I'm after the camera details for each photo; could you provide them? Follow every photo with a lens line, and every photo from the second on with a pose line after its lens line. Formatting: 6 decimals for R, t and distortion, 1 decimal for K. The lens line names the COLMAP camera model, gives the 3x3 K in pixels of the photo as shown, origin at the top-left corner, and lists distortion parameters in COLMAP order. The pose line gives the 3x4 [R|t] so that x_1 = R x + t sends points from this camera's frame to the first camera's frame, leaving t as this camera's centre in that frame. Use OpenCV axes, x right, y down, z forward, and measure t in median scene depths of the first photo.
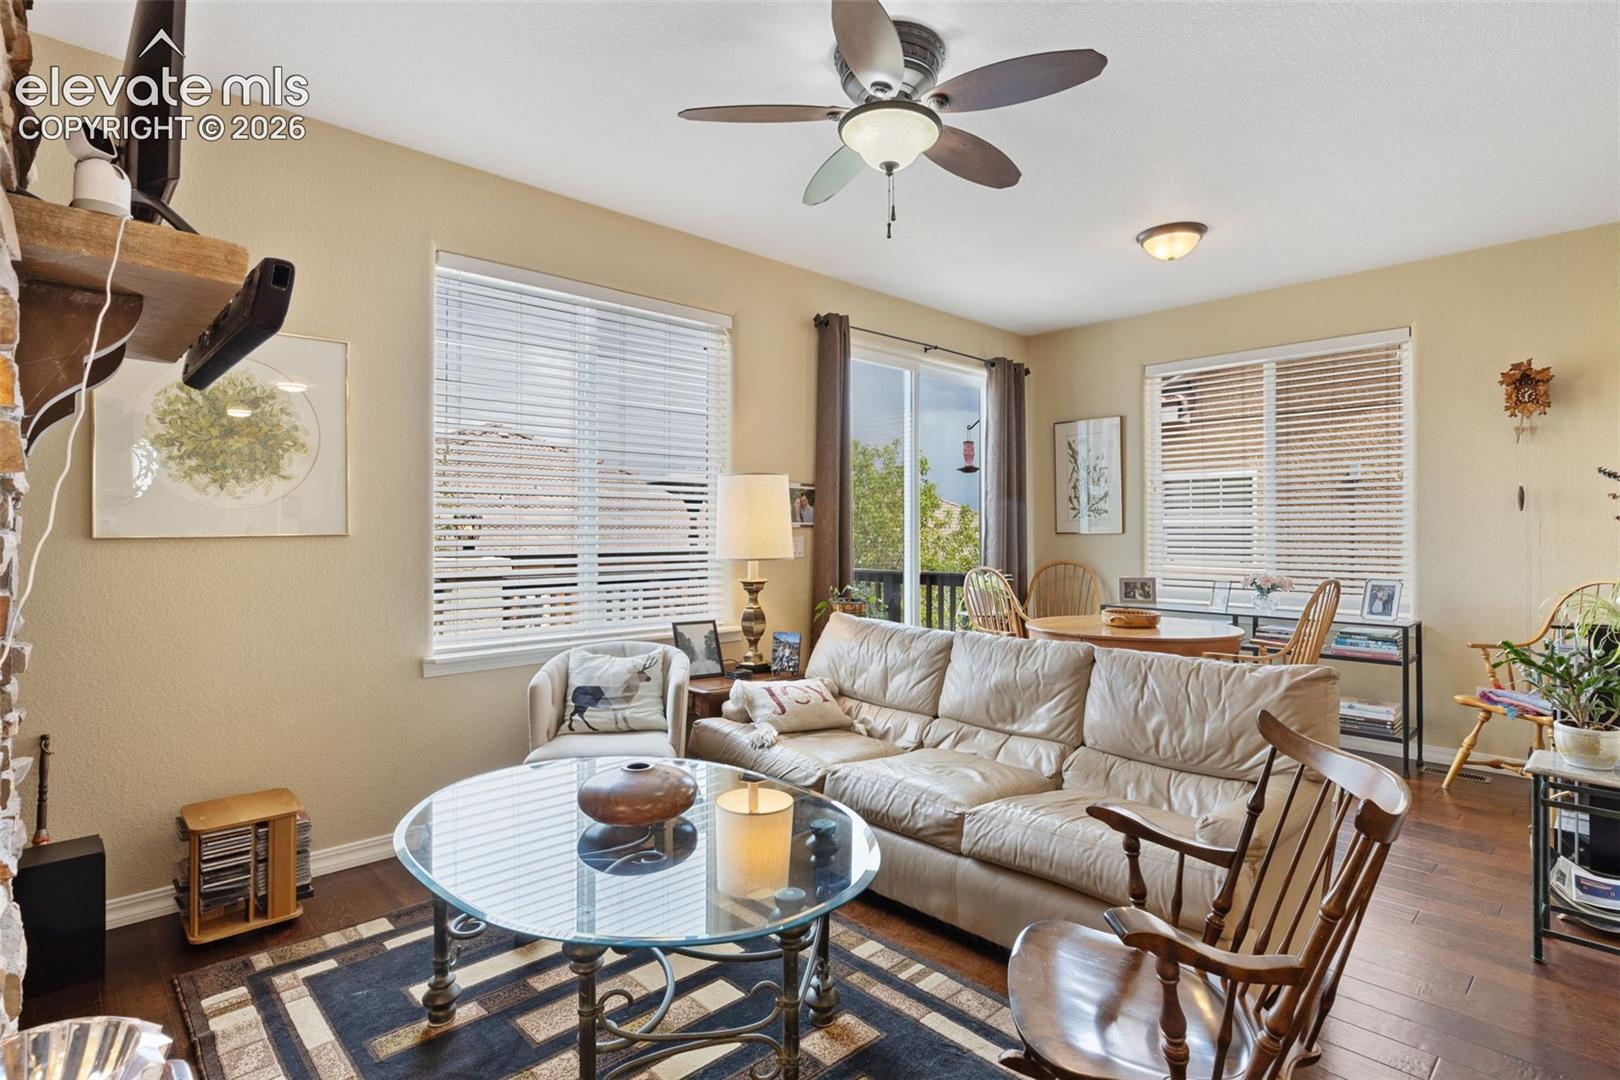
lens RADIAL K [[822.1, 0, 811.7], [0, 822.1, 525.7], [0, 0, 1]] dist [0.001577, 0.000174]
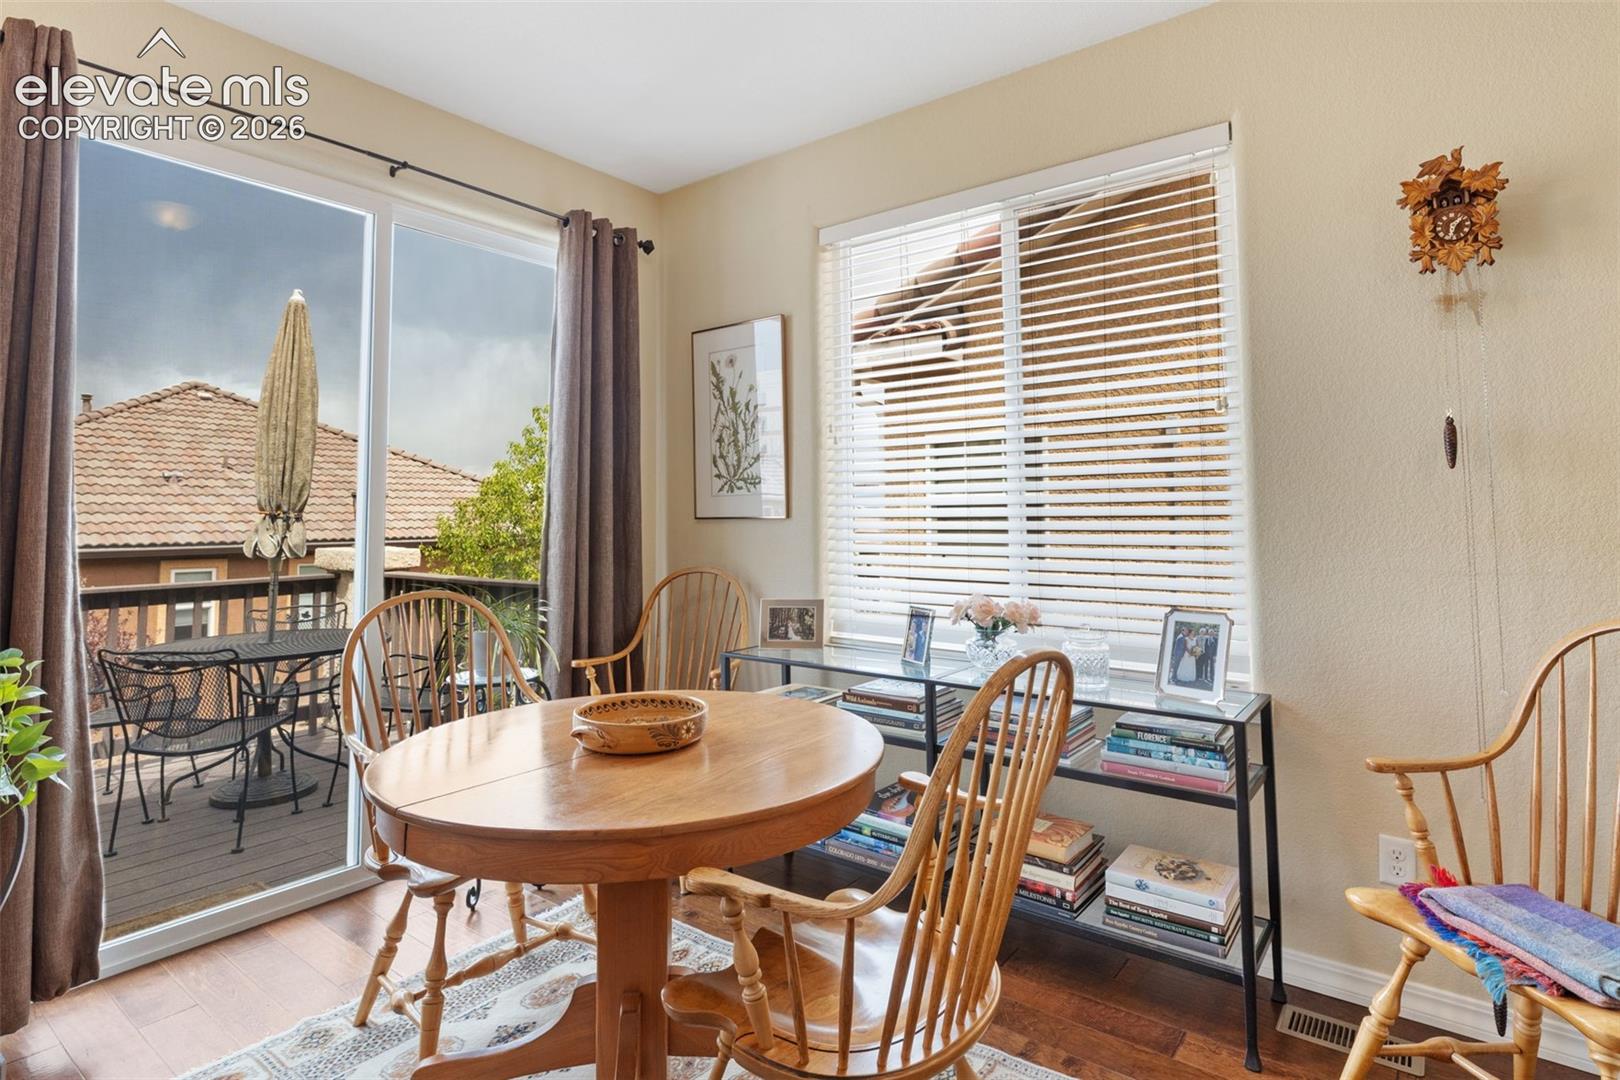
lens RADIAL K [[837.9, 0, 810.1], [0, 837.9, 462.8], [0, 0, 1]] dist [-0.002725, -0.000200]
pose [[0.988792, 0.003161, 0.149269, 0.392032], [0.005115, 0.998472, -0.055022, 0.003565], [-0.149215, 0.055169, 0.987265, 0.536414]]
